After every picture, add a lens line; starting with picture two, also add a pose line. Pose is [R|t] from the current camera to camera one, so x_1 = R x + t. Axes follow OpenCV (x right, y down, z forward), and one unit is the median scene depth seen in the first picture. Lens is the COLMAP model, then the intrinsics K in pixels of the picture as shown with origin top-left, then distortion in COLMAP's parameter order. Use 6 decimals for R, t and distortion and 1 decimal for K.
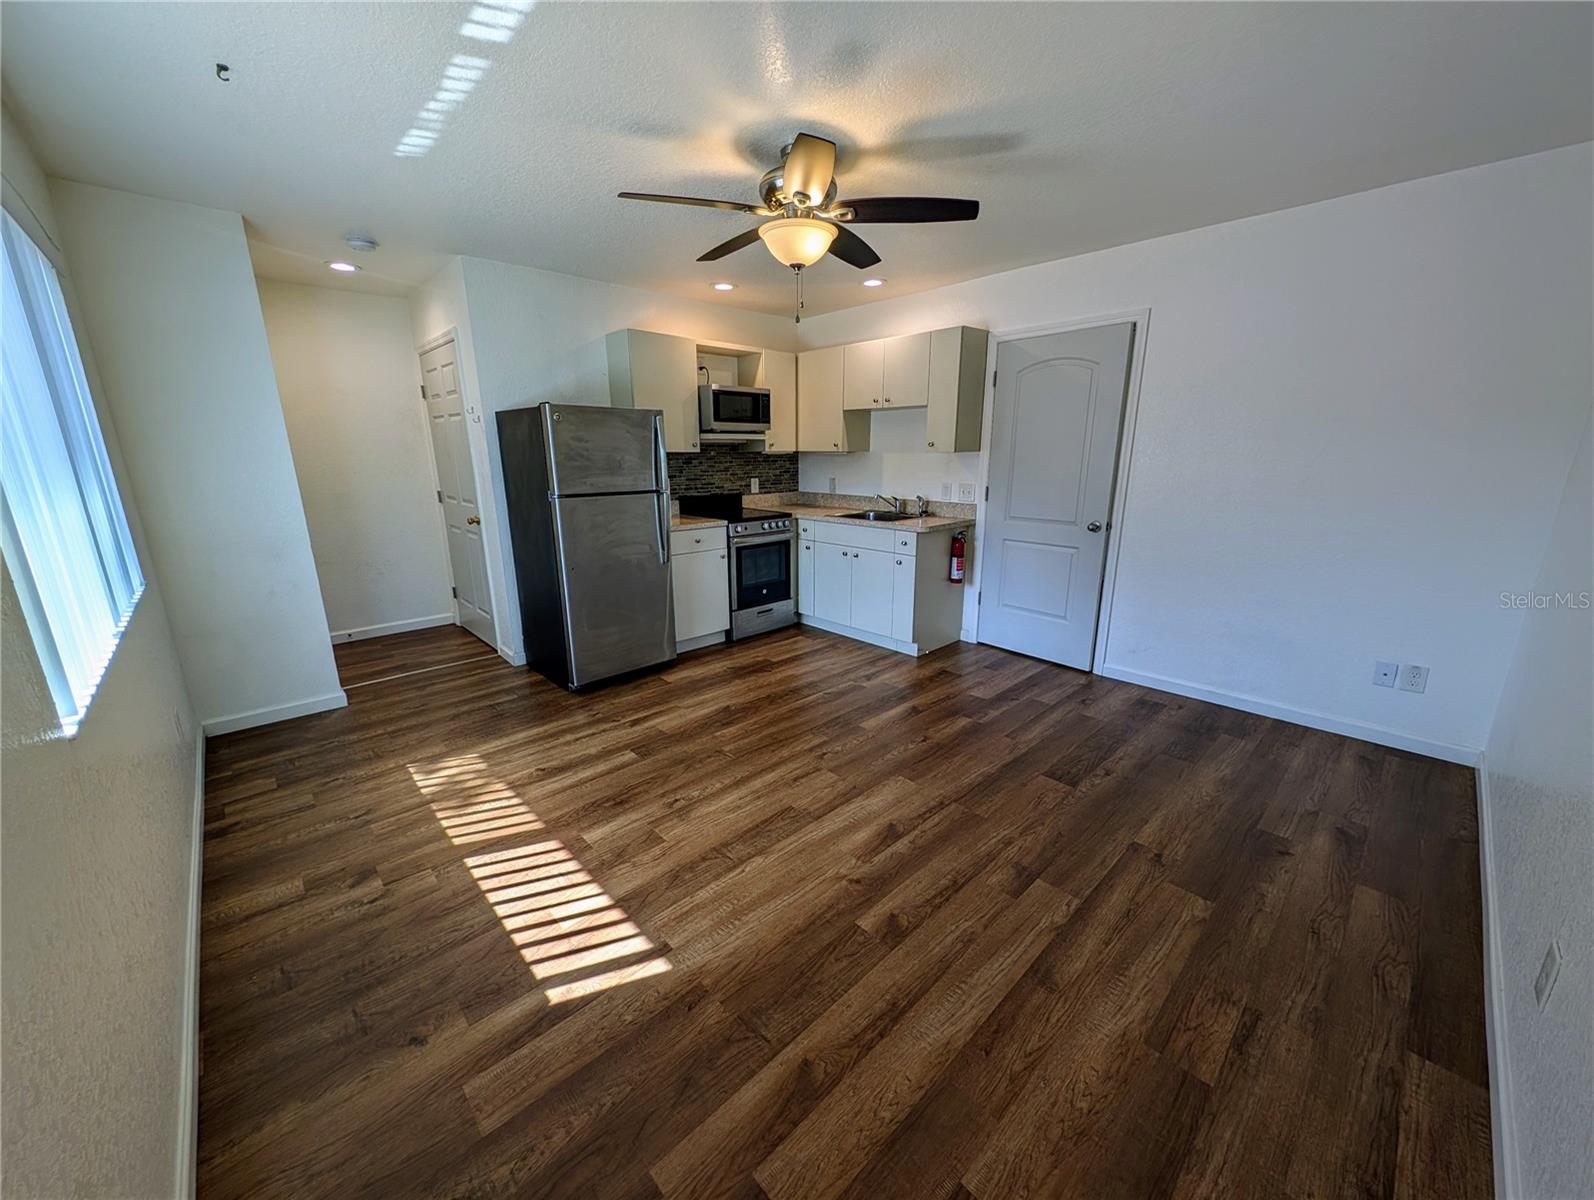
lens RADIAL K [[598.6, 0, 793.6], [0, 598.6, 604.0], [0, 0, 1]] dist [0.006059, -0.004369]
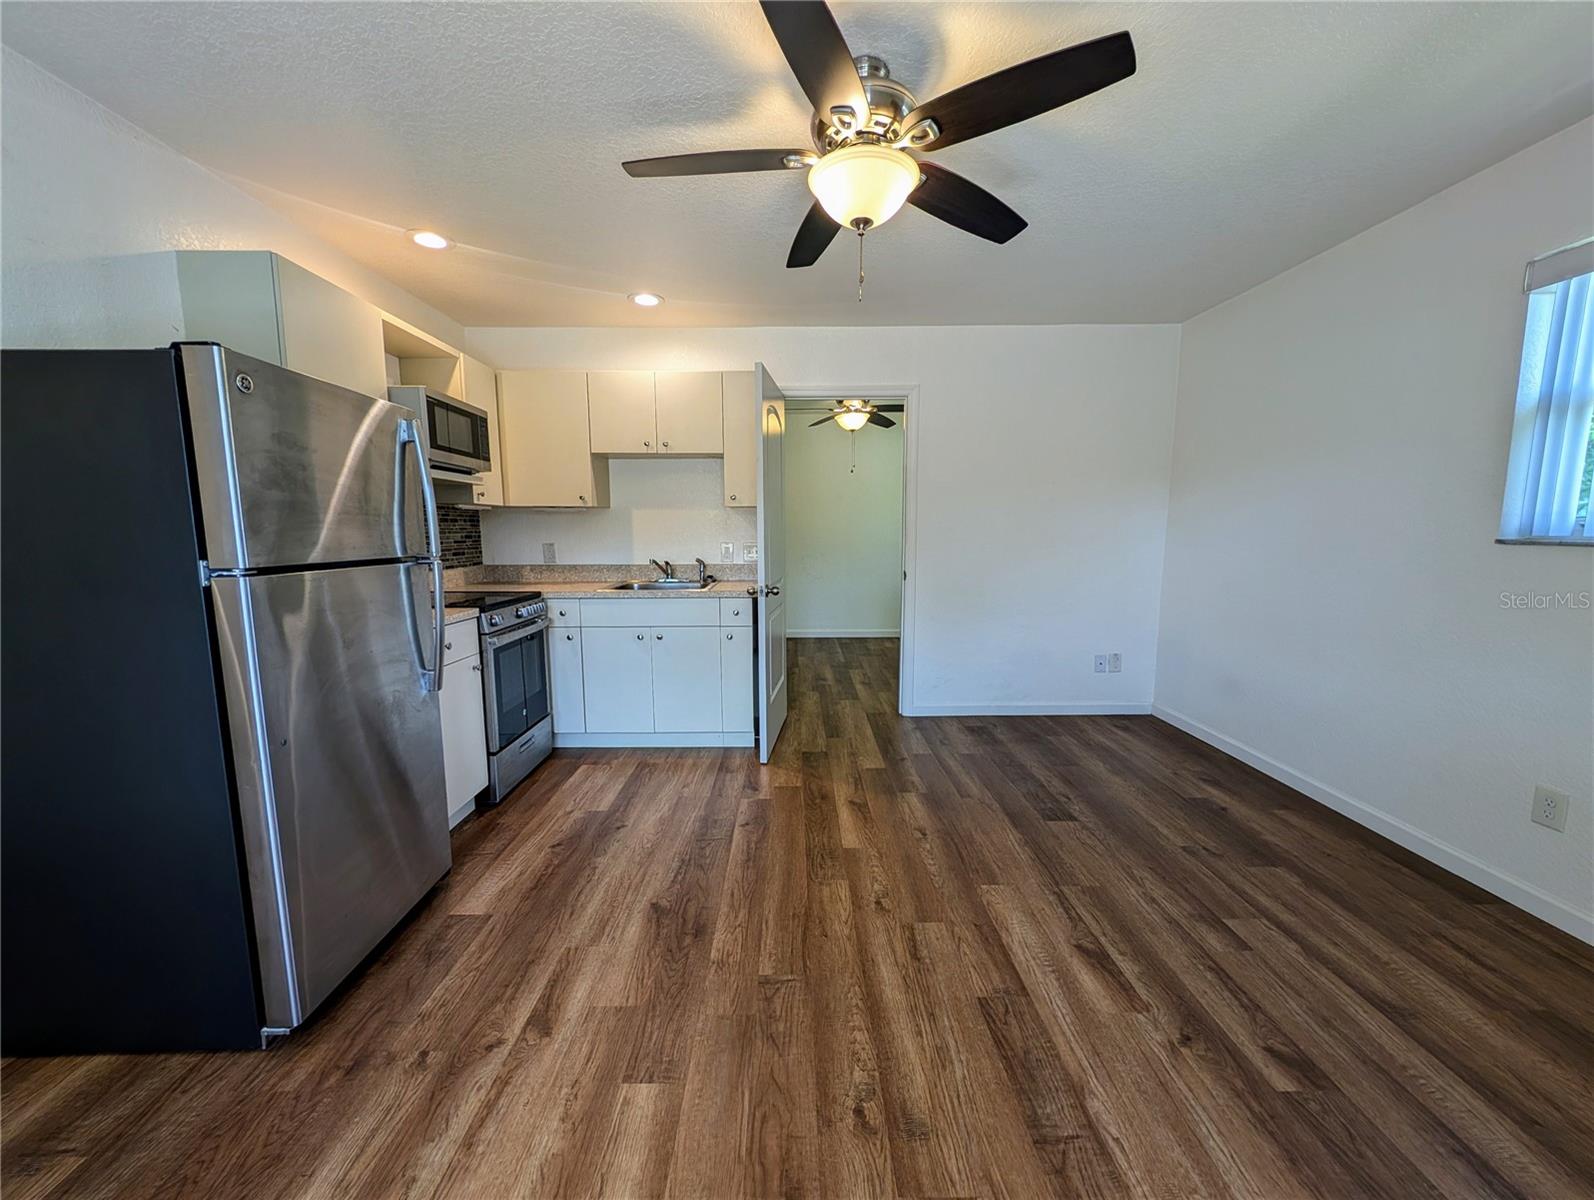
lens RADIAL K [[598.6, 0, 793.6], [0, 598.6, 604.0], [0, 0, 1]] dist [0.006059, -0.004369]
pose [[0.681813, -0.090887, 0.725858, -0.327785], [0.184089, 0.981637, -0.050005, -0.052593], [-0.707984, 0.167717, 0.686024, 0.344941]]
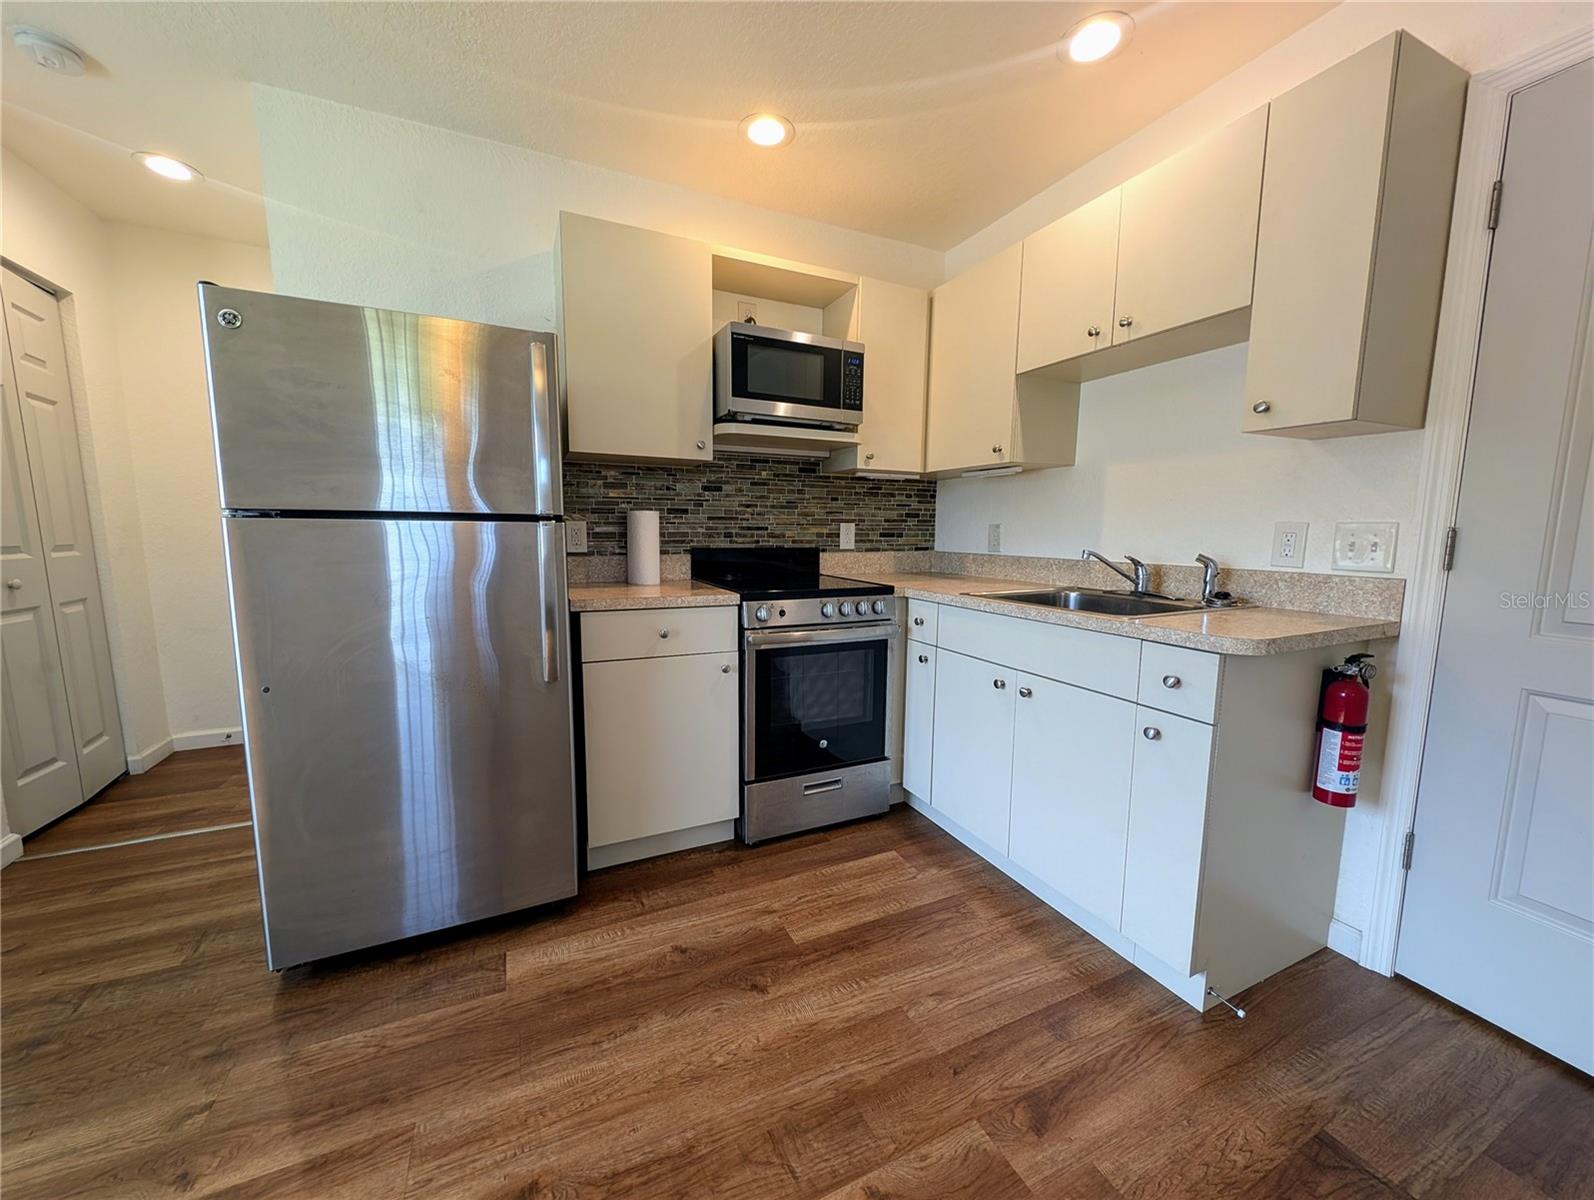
lens RADIAL K [[598.6, 0, 793.6], [0, 598.6, 604.0], [0, 0, 1]] dist [0.006059, -0.004369]
pose [[0.949702, 0.050408, -0.309072, 0.075397], [-0.089655, 0.989413, -0.114122, -0.079502], [0.300047, 0.136092, 0.944167, 0.553764]]
